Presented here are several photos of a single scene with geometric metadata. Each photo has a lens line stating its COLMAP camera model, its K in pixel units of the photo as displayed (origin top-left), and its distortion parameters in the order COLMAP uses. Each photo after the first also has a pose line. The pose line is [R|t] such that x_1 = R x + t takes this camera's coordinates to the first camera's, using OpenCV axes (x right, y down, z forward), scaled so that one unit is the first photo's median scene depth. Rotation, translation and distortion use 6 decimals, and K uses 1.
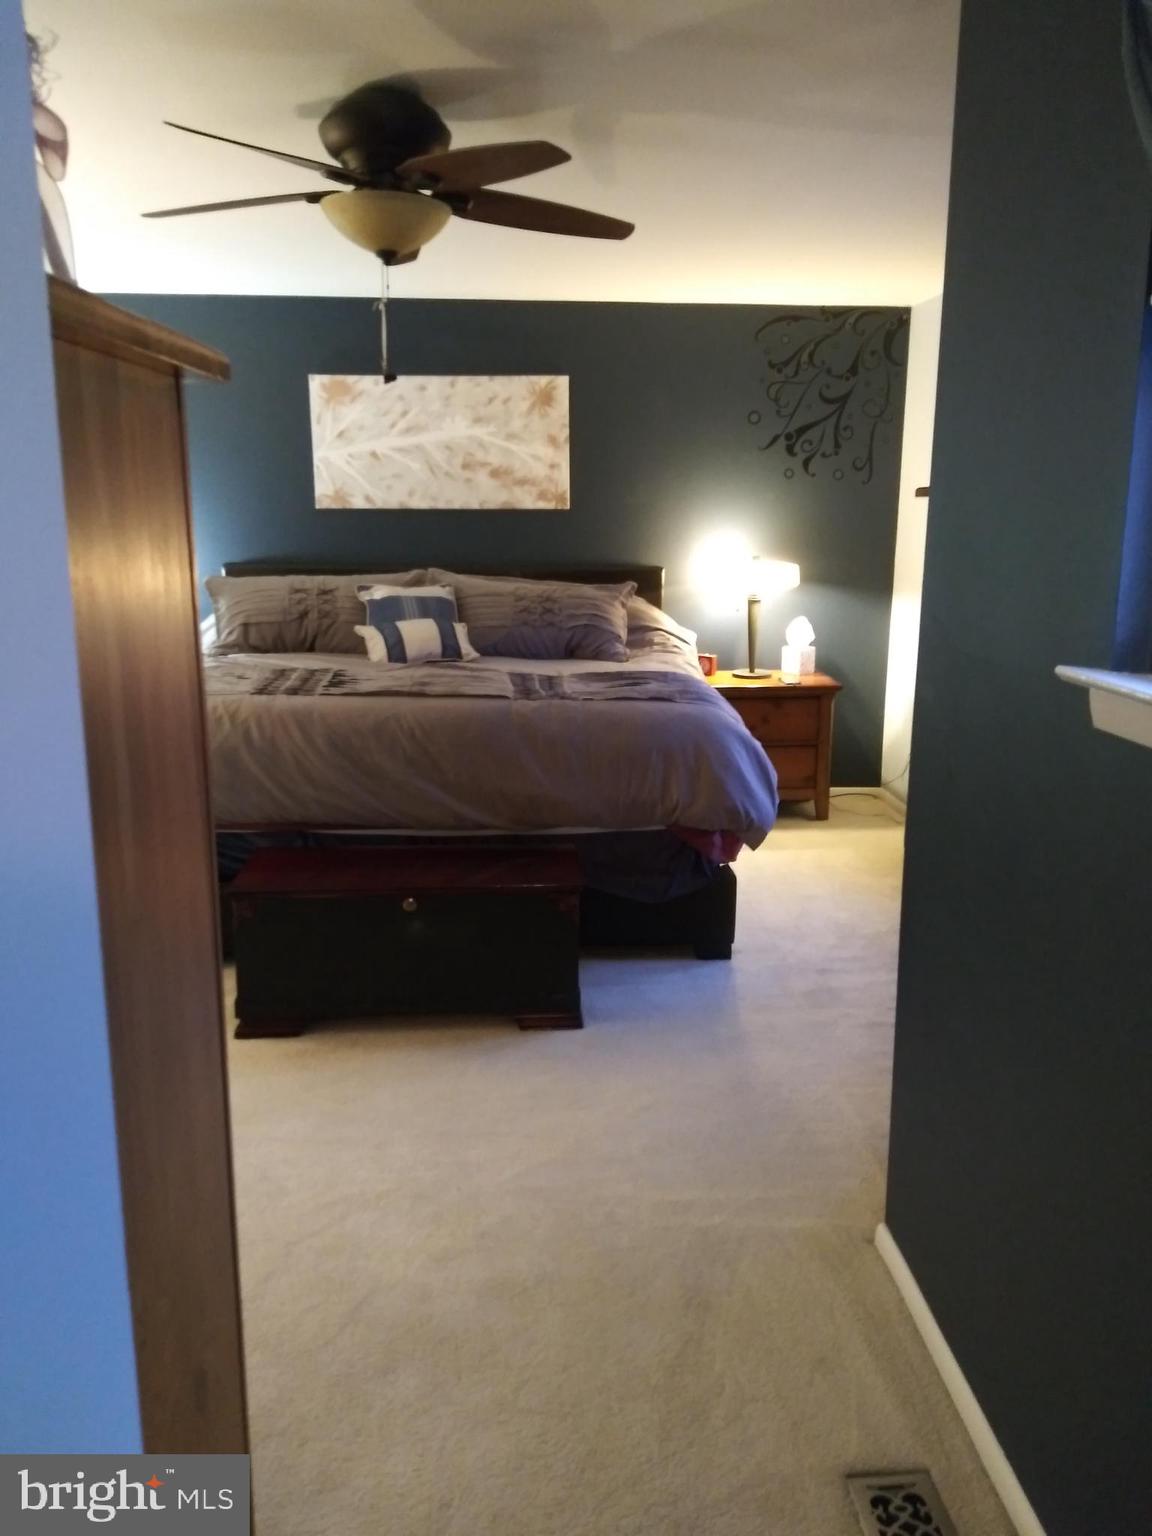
lens RADIAL K [[1191.8, 0, 586.4], [0, 1191.8, 777.6], [0, 0, 1]] dist [0.125453, -0.197502]
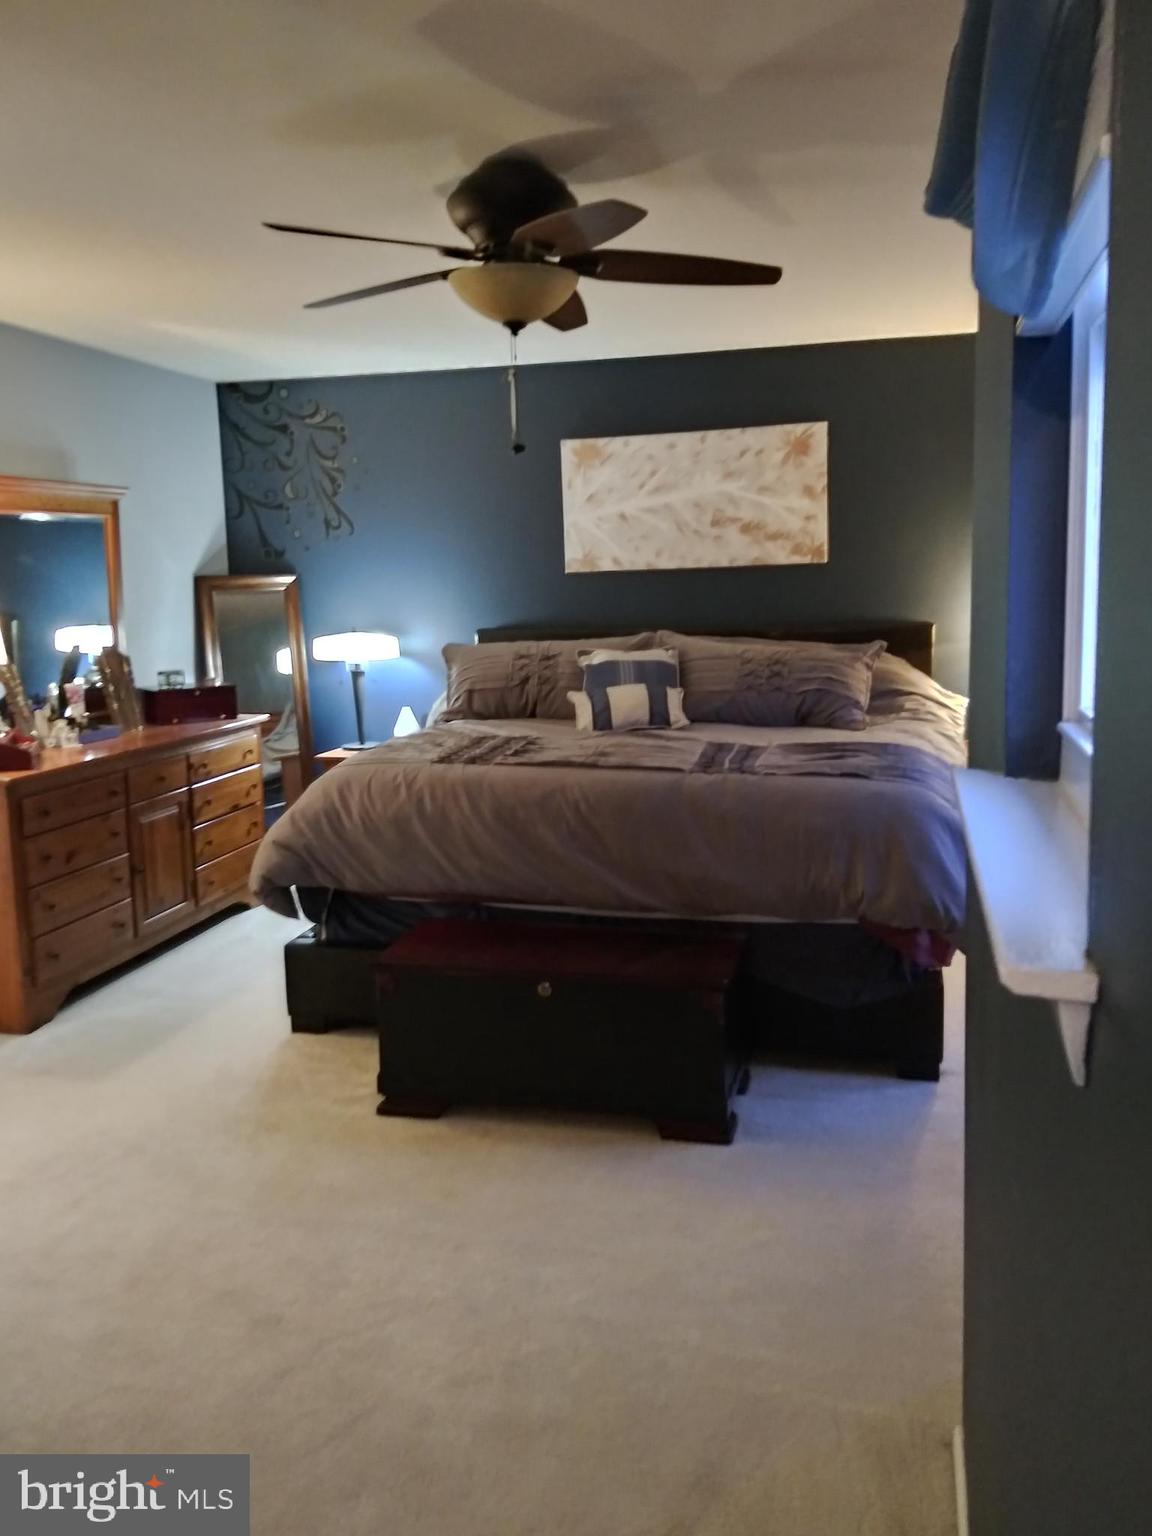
lens RADIAL K [[1263.0, 0, 571.1], [0, 1263.0, 758.4], [0, 0, 1]] dist [0.089865, -0.212952]
pose [[0.948684, 0.015659, -0.315837, 0.128231], [-0.036466, 0.997527, -0.060078, -0.011315], [0.314115, 0.068513, 0.946910, 0.035525]]
